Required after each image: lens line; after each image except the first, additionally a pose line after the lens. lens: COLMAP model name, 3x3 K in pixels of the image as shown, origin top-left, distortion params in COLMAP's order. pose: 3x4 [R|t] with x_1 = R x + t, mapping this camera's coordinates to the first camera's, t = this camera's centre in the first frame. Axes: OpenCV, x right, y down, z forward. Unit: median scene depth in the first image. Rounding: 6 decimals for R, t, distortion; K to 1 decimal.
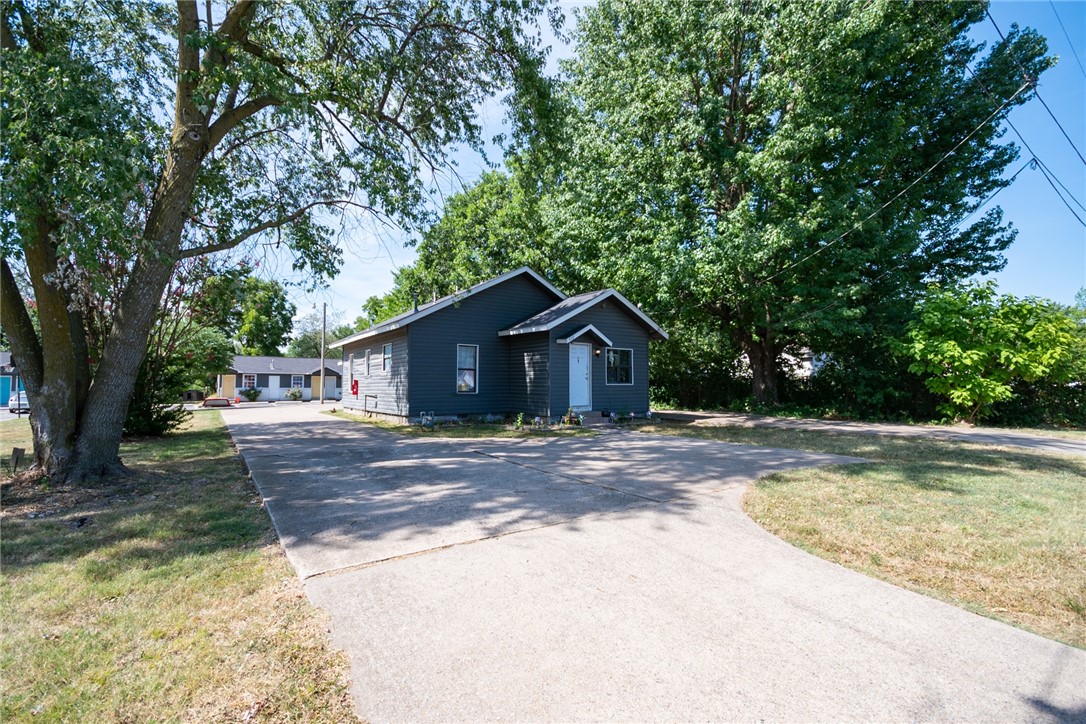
lens RADIAL K [[485.4, 0, 538.3], [0, 485.4, 365.7], [0, 0, 1]] dist [0.023816, -0.019598]
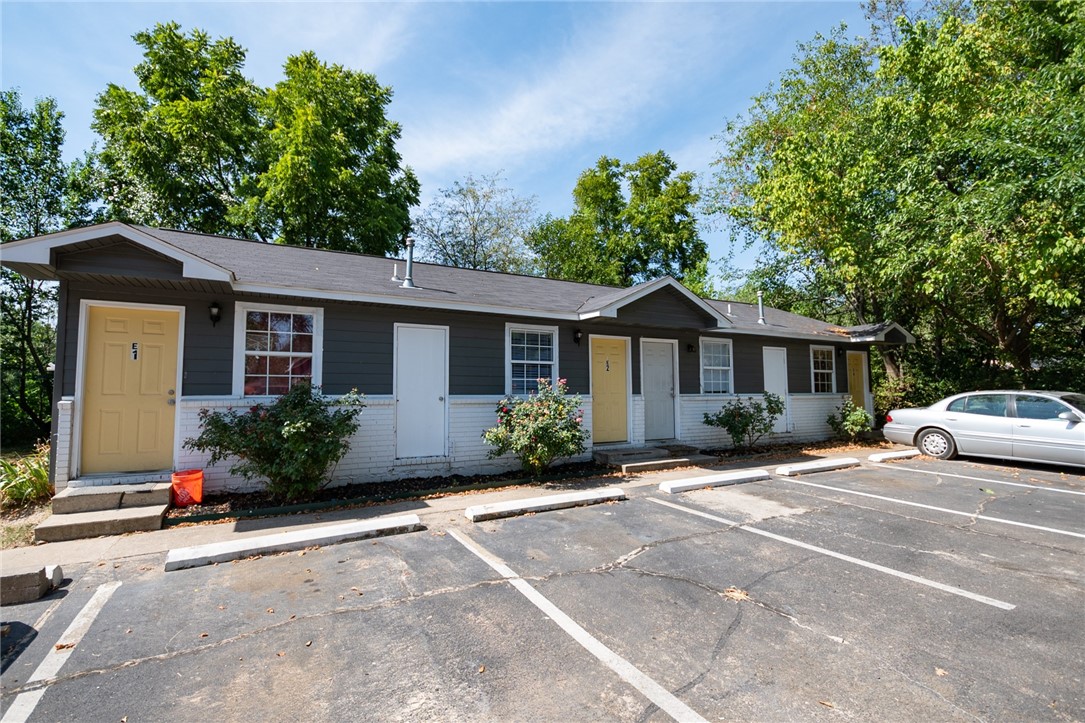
lens RADIAL K [[493.2, 0, 542.5], [0, 493.2, 361.5], [0, 0, 1]] dist [0.033627, -0.019499]
pose [[0.994743, -0.016058, -0.101136, -0.491094], [0.013969, 0.999675, -0.021334, 0.038401], [0.101446, 0.019809, 0.994644, 0.849313]]
